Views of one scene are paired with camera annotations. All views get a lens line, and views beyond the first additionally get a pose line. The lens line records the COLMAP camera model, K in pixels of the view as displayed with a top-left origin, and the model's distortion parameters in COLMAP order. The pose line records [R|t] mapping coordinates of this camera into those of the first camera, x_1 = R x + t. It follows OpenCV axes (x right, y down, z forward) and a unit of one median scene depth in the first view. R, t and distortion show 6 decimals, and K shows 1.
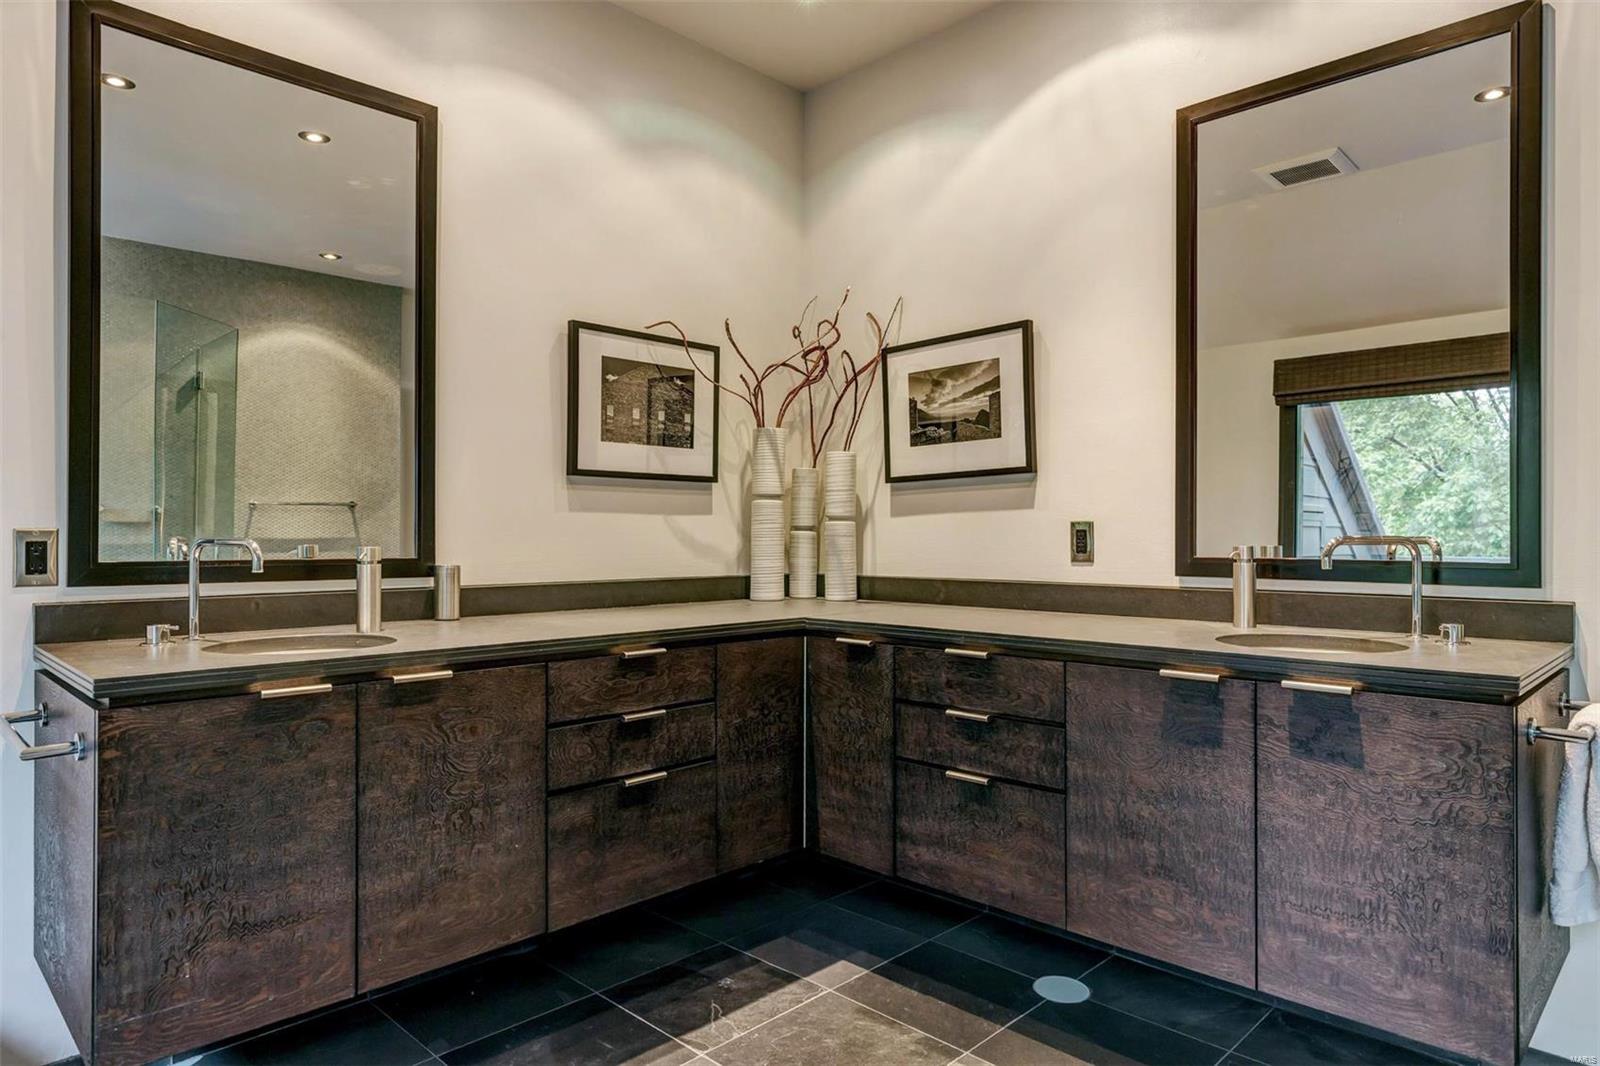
lens RADIAL K [[995.5, 0, 800.0], [0, 995.5, 533.0], [0, 0, 1]] dist [0.000976, -0.000171]
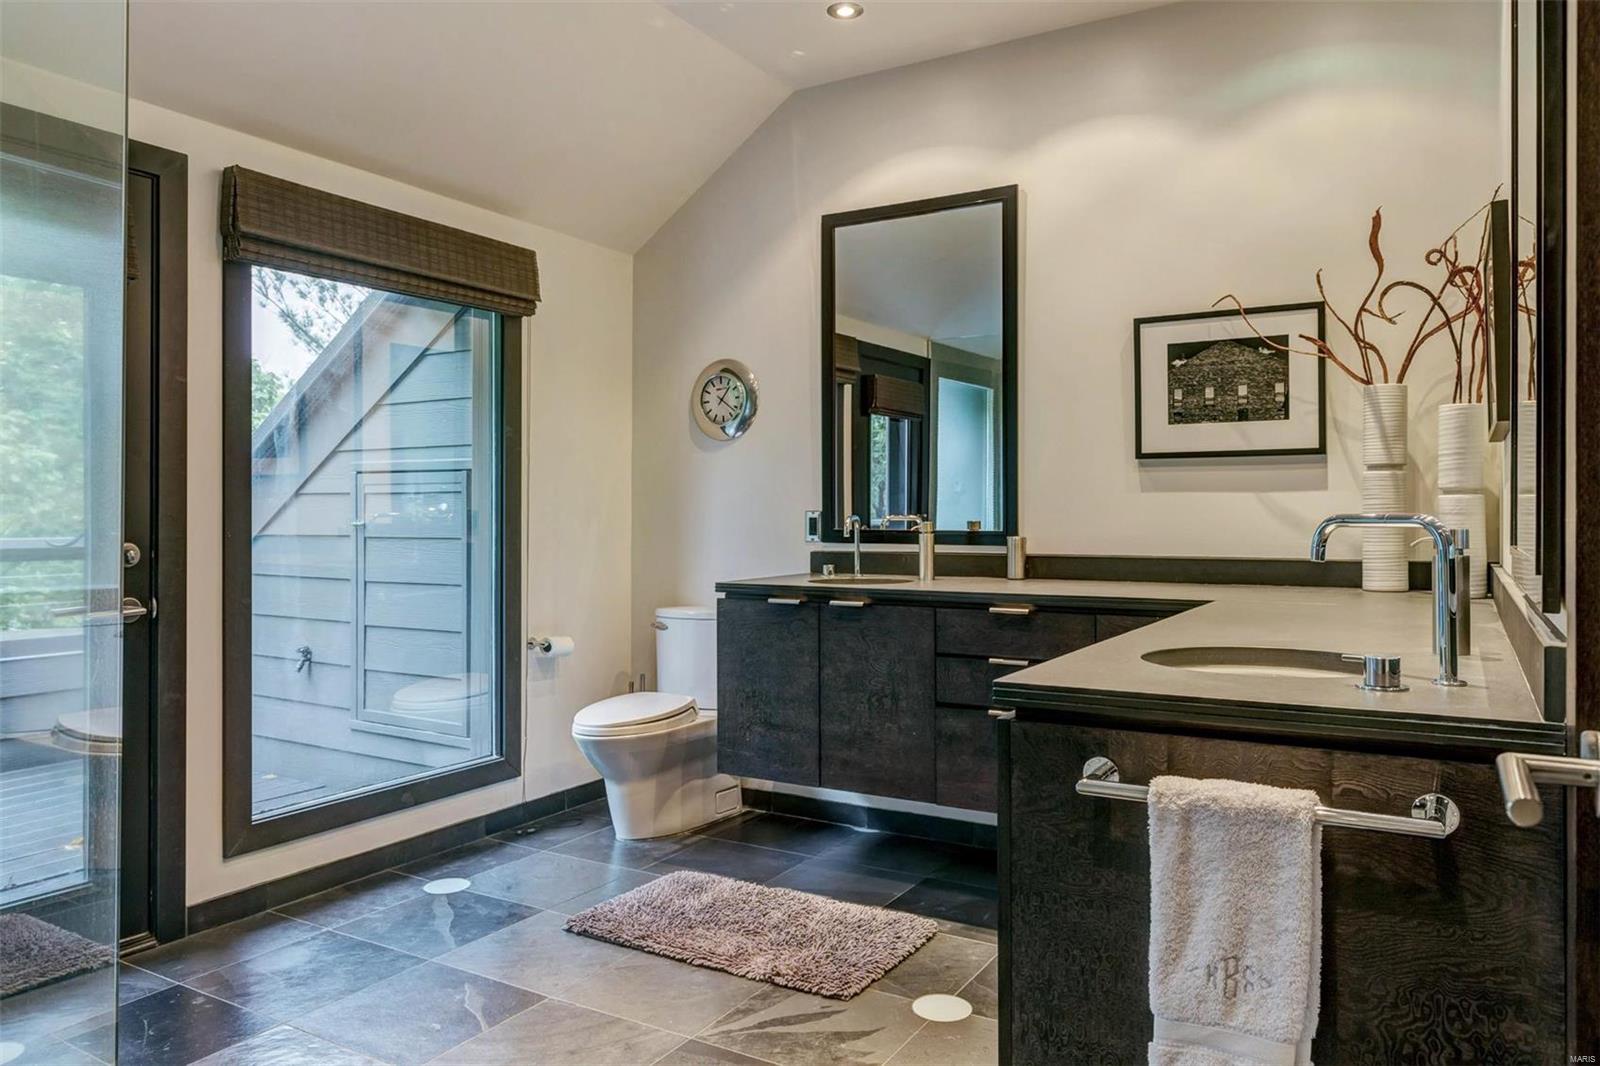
lens RADIAL K [[1132.4, 0, 813.4], [0, 1132.4, 538.9], [0, 0, 1]] dist [0.000863, -0.001494]
pose [[0.207467, 0.020563, -0.978026, 1.021918], [0.004235, 0.999751, 0.021918, 0.001358], [0.978233, -0.008689, 0.207328, 0.429631]]
